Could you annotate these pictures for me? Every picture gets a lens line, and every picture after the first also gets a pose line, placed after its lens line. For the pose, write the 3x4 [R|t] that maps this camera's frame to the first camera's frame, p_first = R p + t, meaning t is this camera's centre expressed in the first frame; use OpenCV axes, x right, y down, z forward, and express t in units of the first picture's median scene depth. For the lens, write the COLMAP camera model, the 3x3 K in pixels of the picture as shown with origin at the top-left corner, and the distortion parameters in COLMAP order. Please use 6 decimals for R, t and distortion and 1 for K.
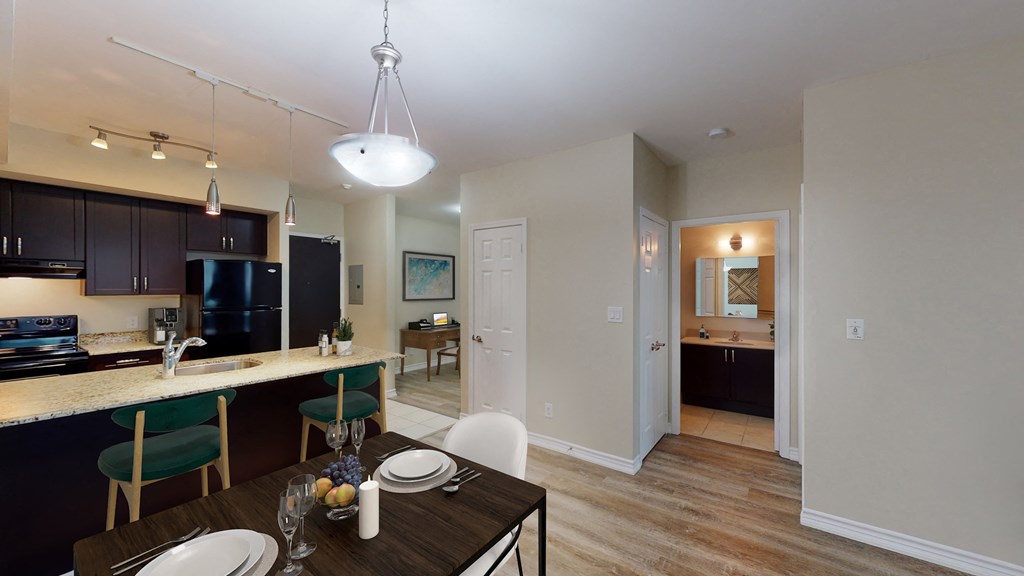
lens RADIAL K [[376.3, 0, 514.3], [0, 376.3, 289.3], [0, 0, 1]] dist [0.000551, -0.000036]
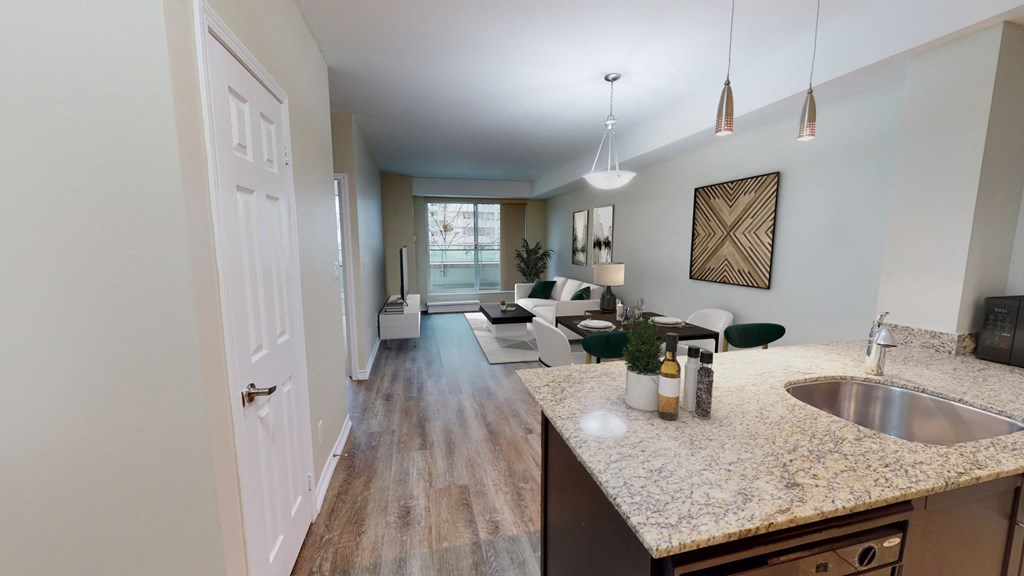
lens RADIAL K [[376.3, 0, 514.3], [0, 376.3, 289.3], [0, 0, 1]] dist [0.000551, -0.000036]
pose [[-0.771124, -0.081934, 0.631390, -2.152472], [-0.001340, 0.991892, 0.127079, -0.006527], [-0.636683, 0.097147, -0.764982, 4.941752]]
